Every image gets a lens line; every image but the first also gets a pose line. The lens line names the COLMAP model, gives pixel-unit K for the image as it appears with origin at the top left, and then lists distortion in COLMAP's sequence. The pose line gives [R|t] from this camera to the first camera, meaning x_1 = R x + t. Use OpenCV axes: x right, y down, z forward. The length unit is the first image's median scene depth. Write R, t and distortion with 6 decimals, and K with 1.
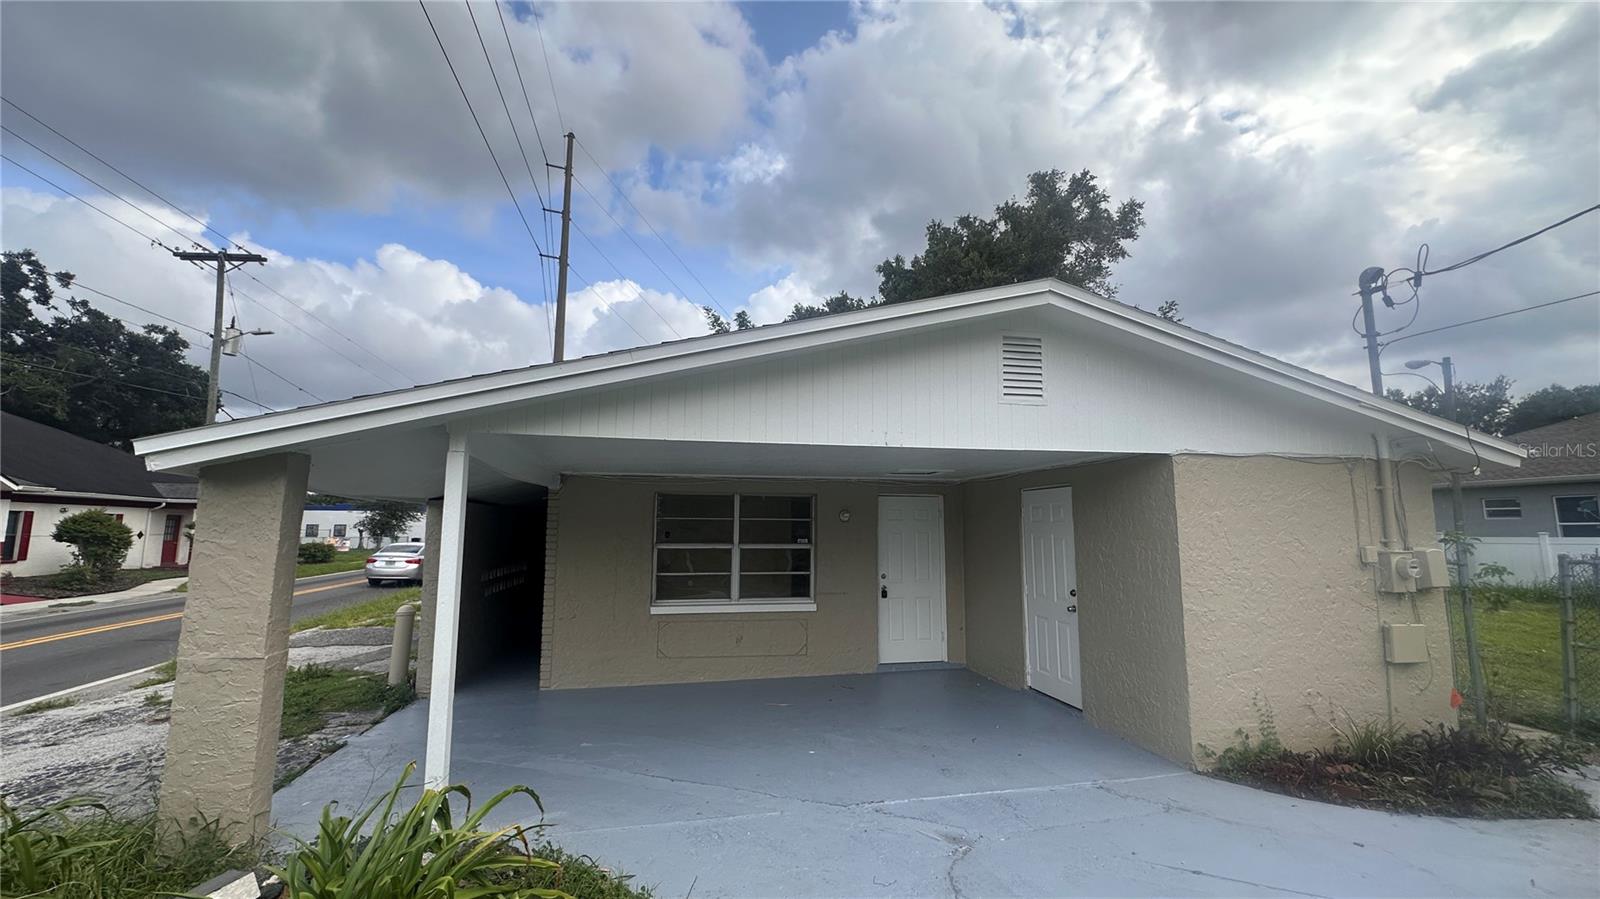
lens RADIAL K [[653.1, 0, 801.7], [0, 653.1, 448.5], [0, 0, 1]] dist [0.010575, 0.002212]
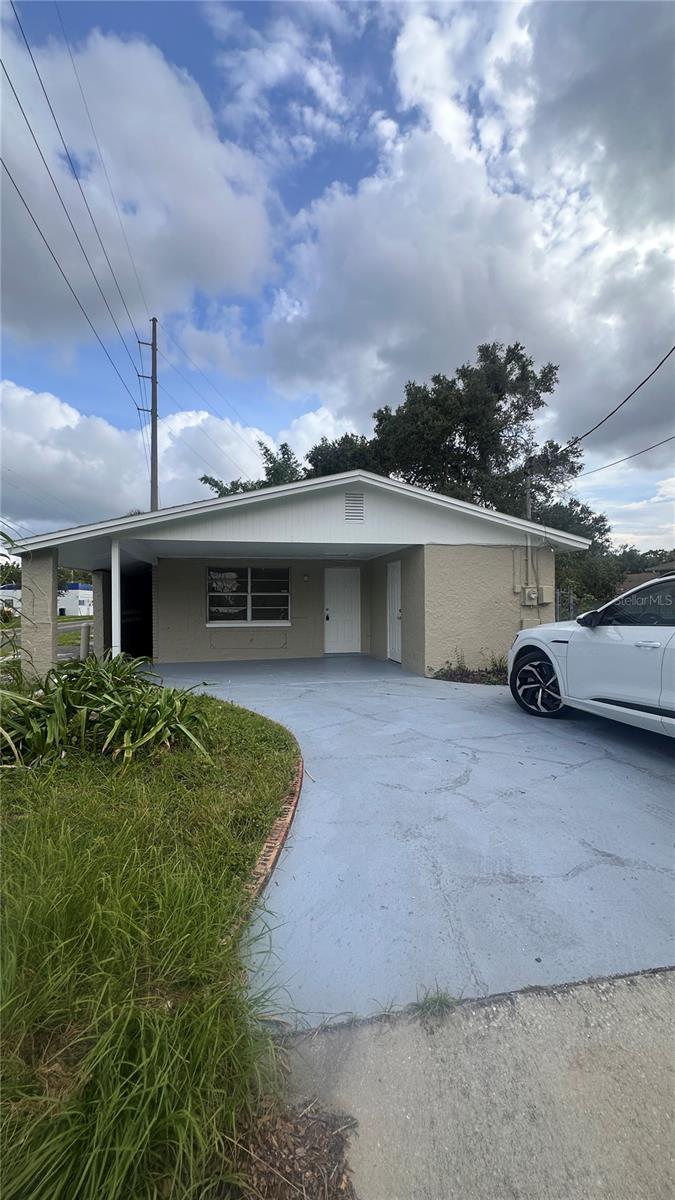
lens RADIAL K [[489.8, 0, 336.4], [0, 489.8, 604.2], [0, 0, 1]] dist [0.010575, 0.002212]
pose [[0.999891, -0.007865, -0.012488, 0.050400], [0.009370, 0.992056, 0.125448, -0.000449], [0.011402, -0.125552, 0.992022, -0.128488]]
